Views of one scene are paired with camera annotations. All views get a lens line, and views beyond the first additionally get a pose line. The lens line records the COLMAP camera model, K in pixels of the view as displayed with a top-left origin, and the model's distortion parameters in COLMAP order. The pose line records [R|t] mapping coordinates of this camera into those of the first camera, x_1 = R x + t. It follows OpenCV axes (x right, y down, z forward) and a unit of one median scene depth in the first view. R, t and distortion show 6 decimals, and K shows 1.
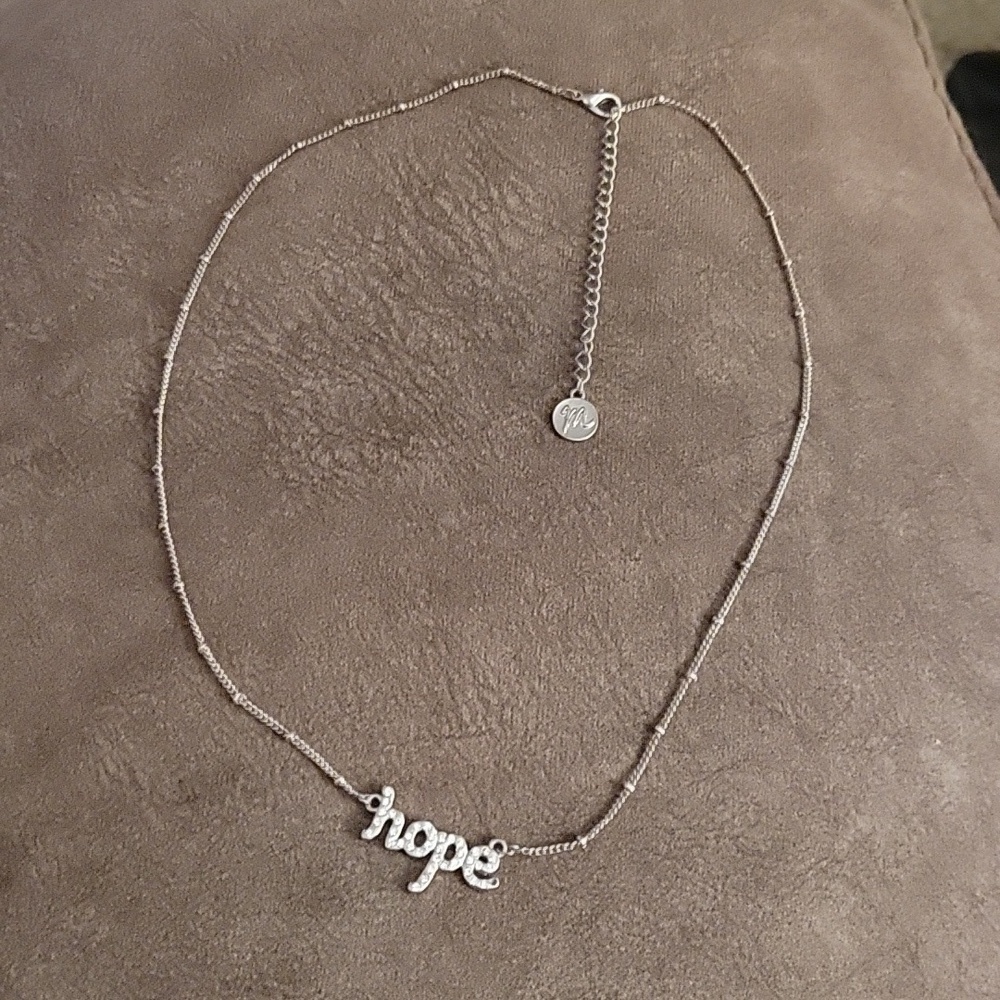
lens RADIAL K [[1608.9, 0, 500.0], [0, 1608.9, 500.0], [0, 0, 1]] dist [-0.019145, 0.058727]
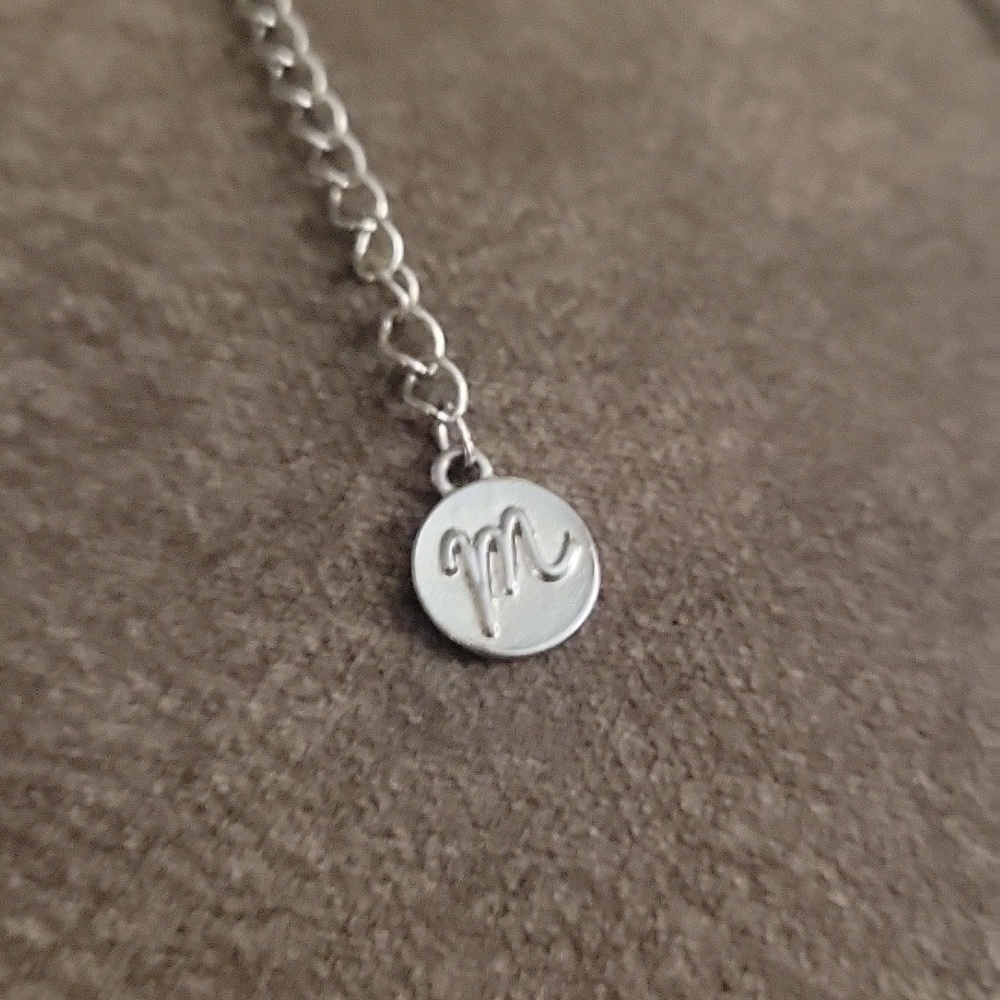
lens RADIAL K [[1760.3, 0, 500.0], [0, 1760.3, 500.0], [0, 0, 1]] dist [-0.061259, 0.042100]
pose [[0.875985, -0.445358, 0.185221, 0.000180], [0.438797, 0.895250, 0.077357, -0.082672], [-0.200270, 0.013511, 0.979648, 0.746721]]
